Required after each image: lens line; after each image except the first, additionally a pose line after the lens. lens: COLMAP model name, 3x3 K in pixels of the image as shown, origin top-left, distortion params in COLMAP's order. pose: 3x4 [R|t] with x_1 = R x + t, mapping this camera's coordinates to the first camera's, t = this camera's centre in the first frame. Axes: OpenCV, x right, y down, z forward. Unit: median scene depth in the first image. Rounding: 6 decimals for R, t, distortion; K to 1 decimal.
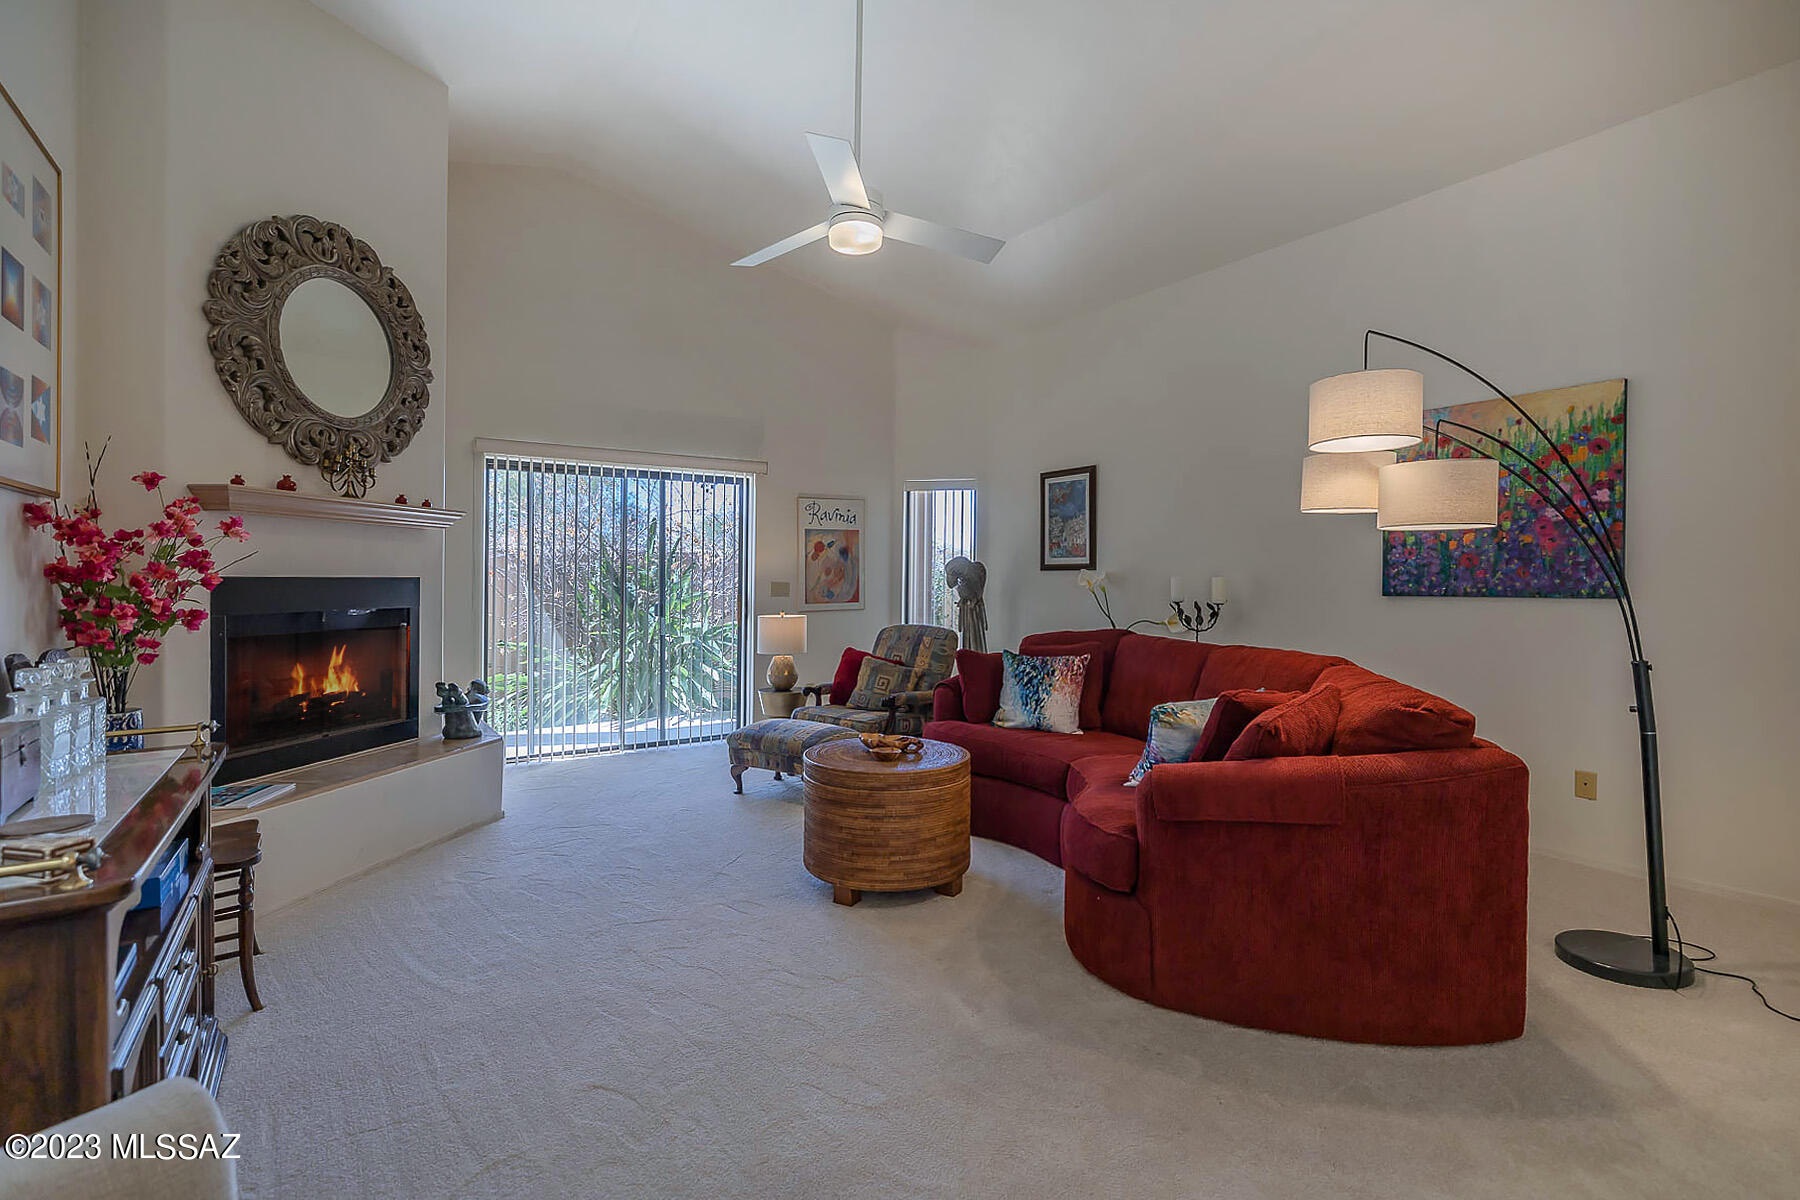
lens RADIAL K [[817.0, 0, 898.4], [0, 817.0, 584.9], [0, 0, 1]] dist [0.006067, 0.000463]
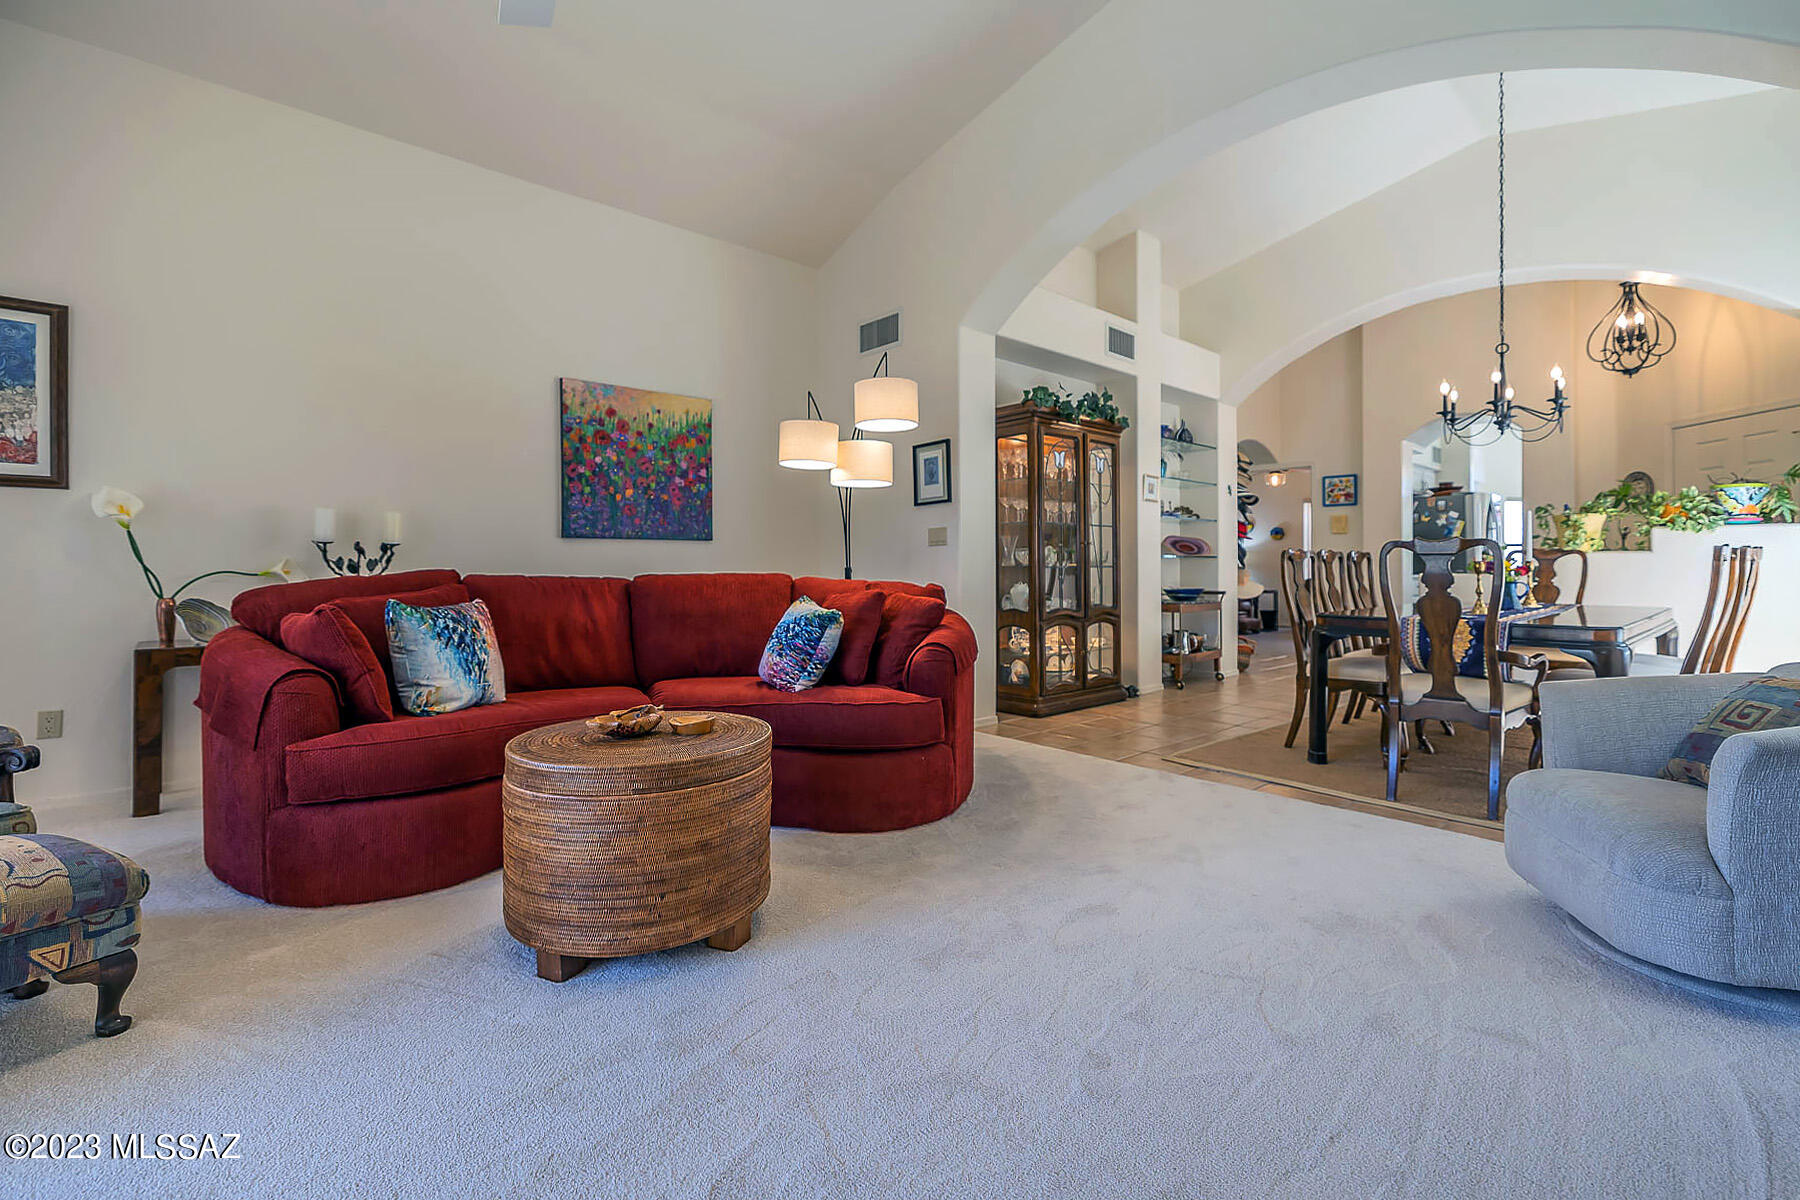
lens RADIAL K [[817.0, 0, 876.5], [0, 817.0, 563.4], [0, 0, 1]] dist [0.006067, 0.000463]
pose [[-0.117355, 0.001948, 0.993088, -0.603766], [0.000294, 0.999998, -0.001927, 0.054408], [-0.993090, 0.000066, -0.117356, 0.746318]]
